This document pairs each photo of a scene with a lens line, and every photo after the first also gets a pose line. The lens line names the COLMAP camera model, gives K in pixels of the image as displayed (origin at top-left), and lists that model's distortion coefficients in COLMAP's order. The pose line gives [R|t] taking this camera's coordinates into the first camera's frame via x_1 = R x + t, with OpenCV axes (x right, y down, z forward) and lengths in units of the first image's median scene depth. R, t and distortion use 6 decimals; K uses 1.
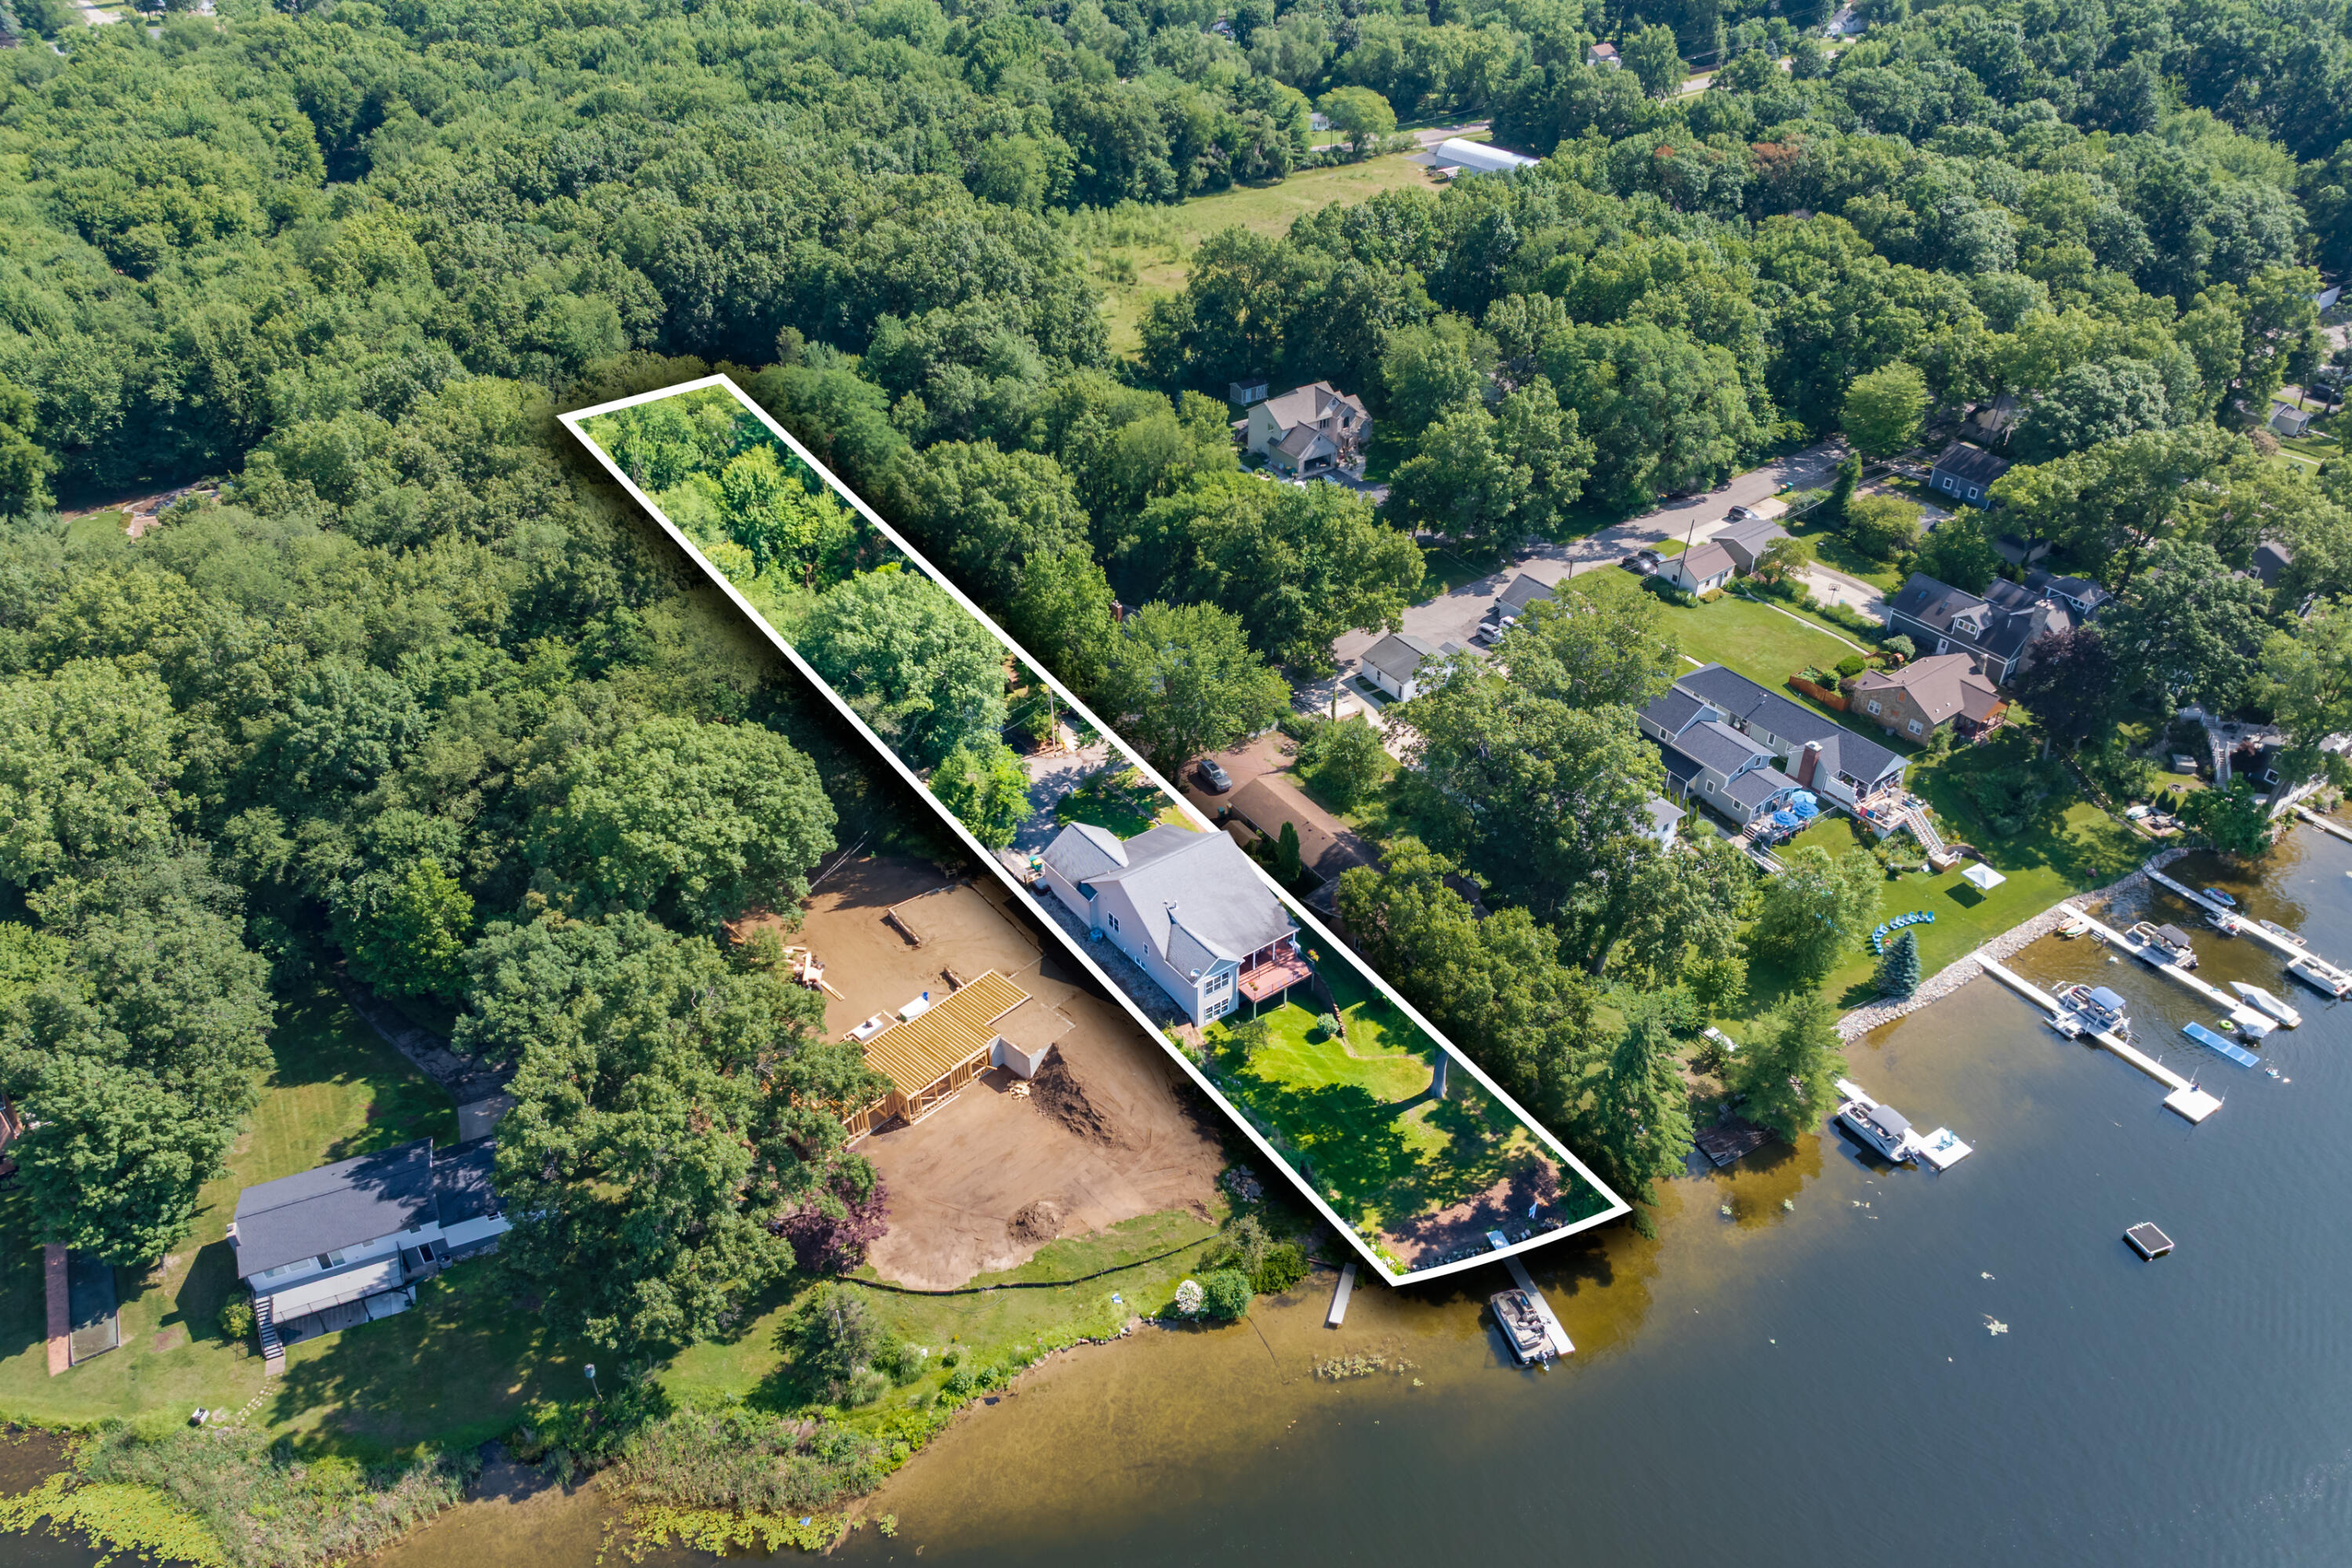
lens RADIAL K [[1652.7, 0, 1186.1], [0, 1652.7, 833.2], [0, 0, 1]] dist [-0.031429, 0.019868]
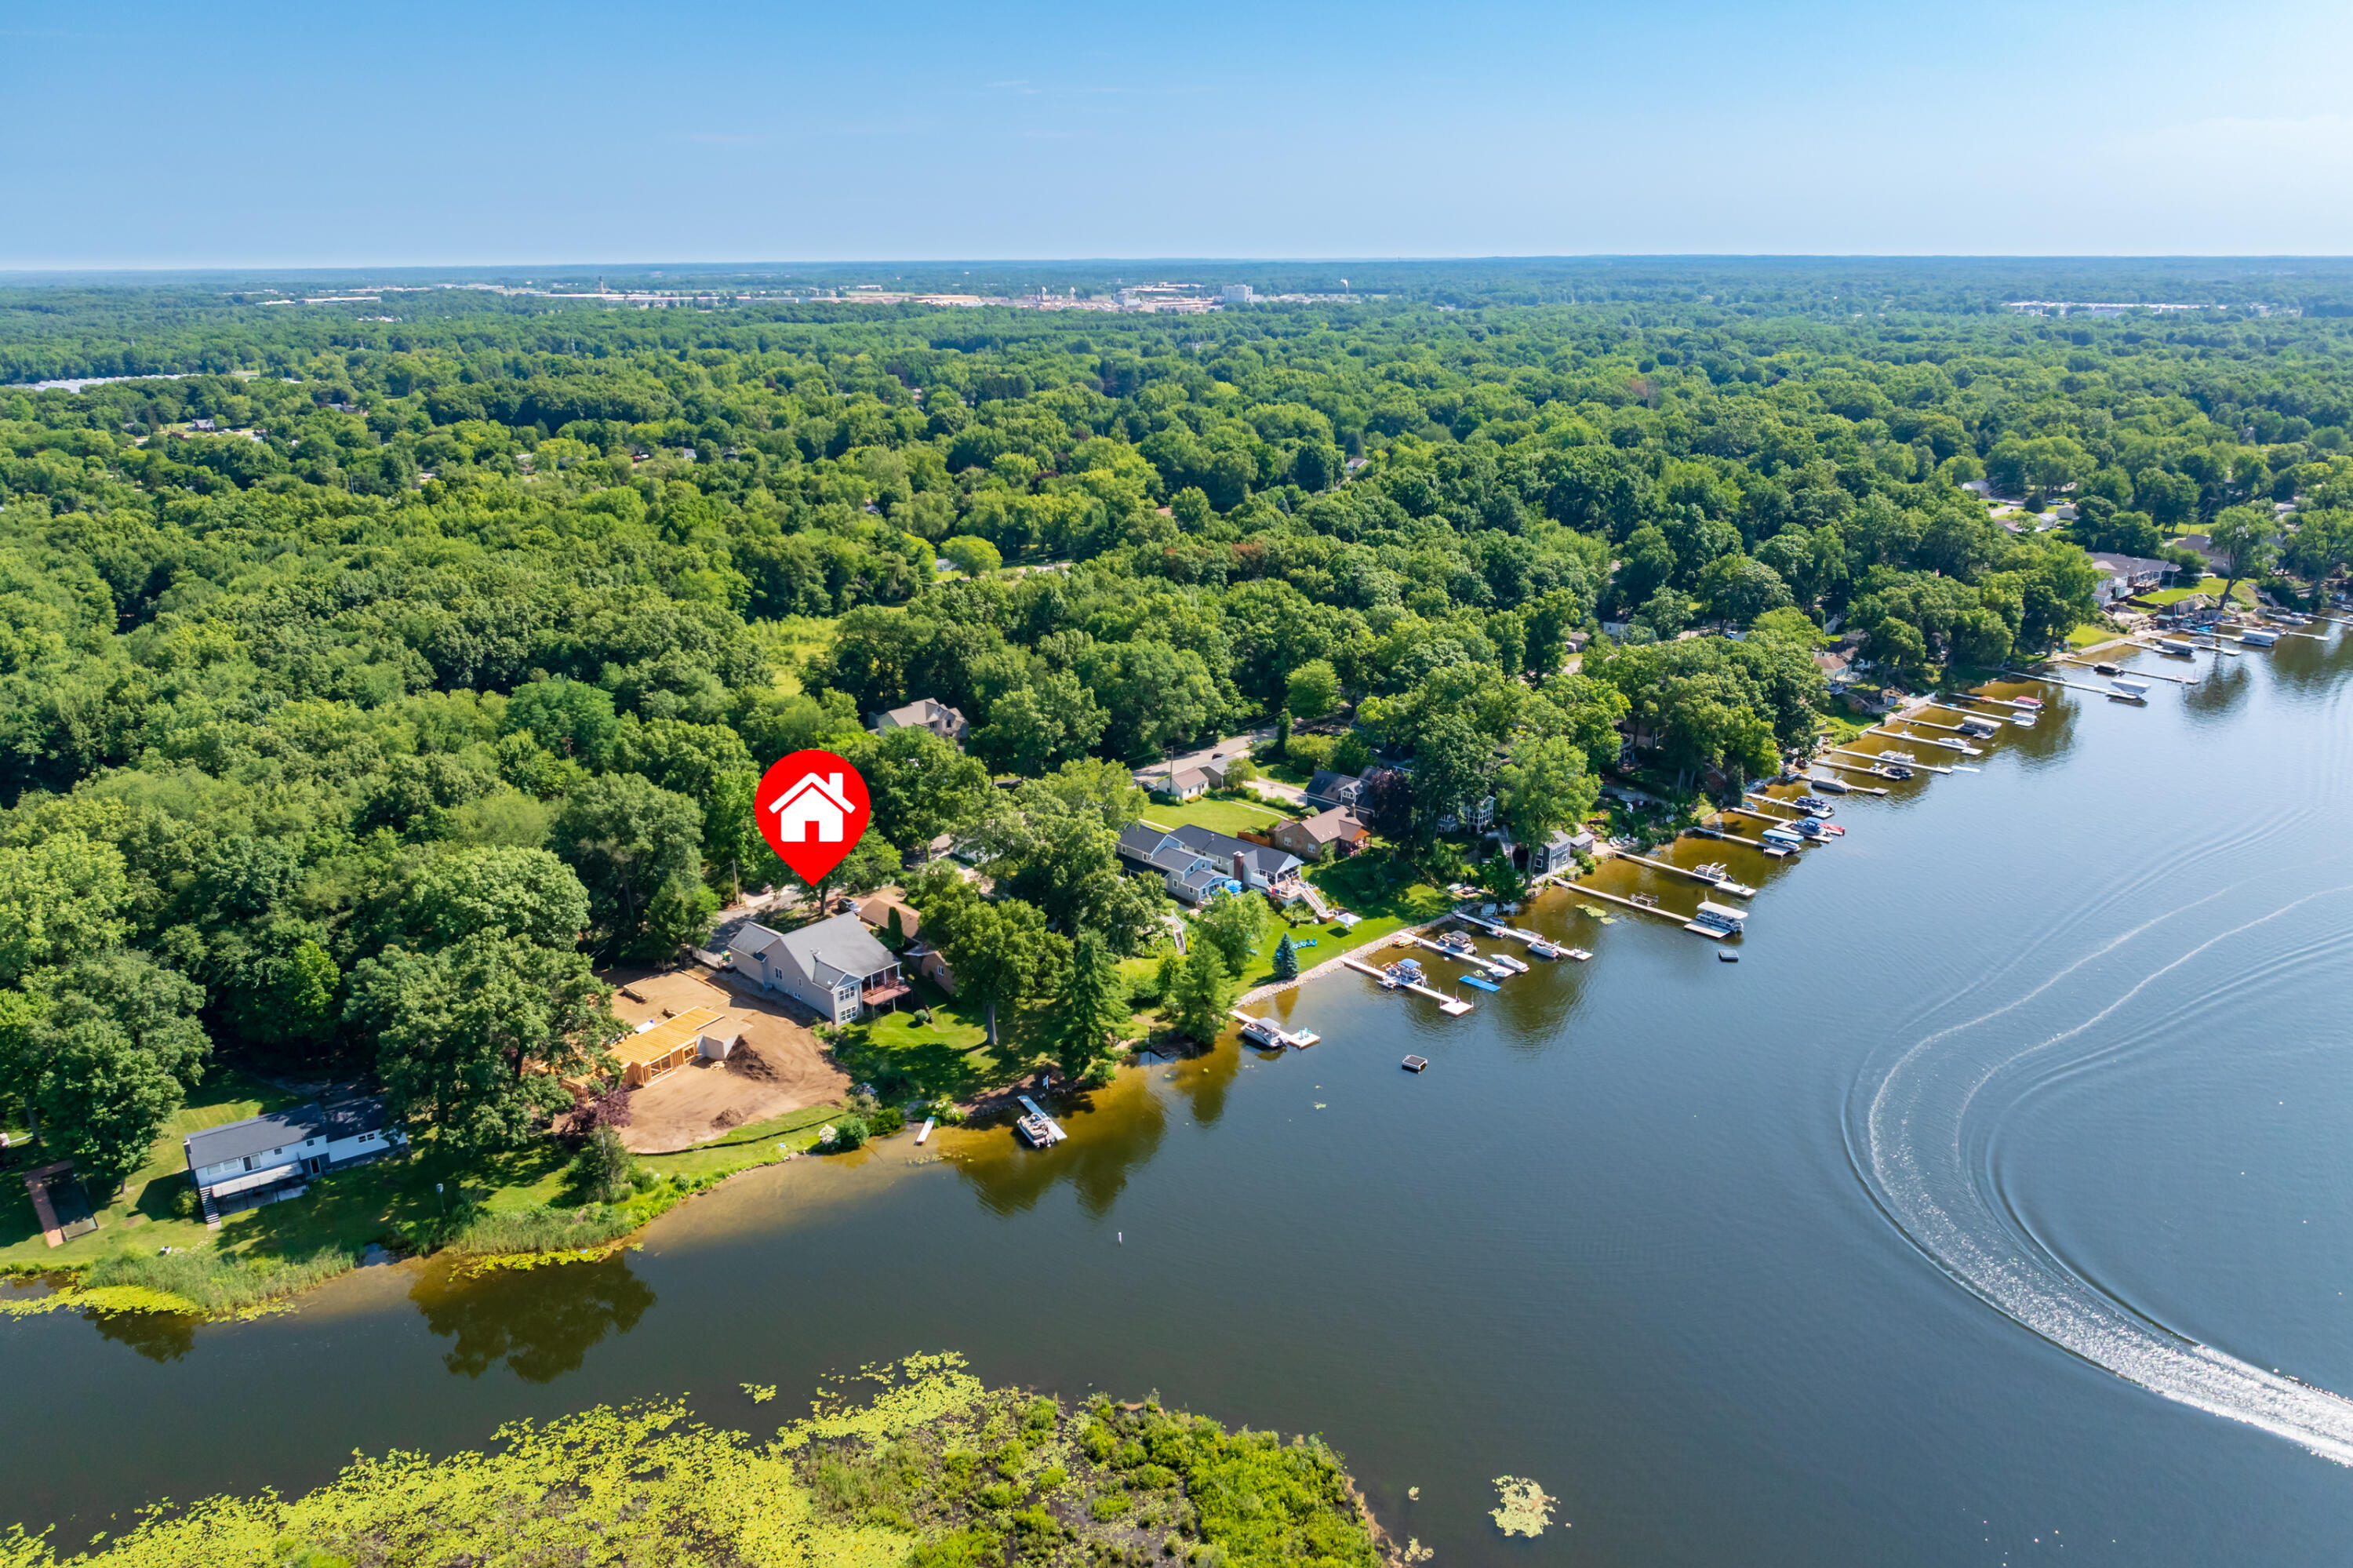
lens RADIAL K [[1653.5, 0, 1177.4], [0, 1653.5, 788.1], [0, 0, 1]] dist [-0.031429, 0.019868]
pose [[0.982634, -0.059860, 0.175631, 0.051772], [0.110611, 0.948940, -0.295427, 0.329610], [-0.148979, 0.309724, 0.939083, -0.459202]]
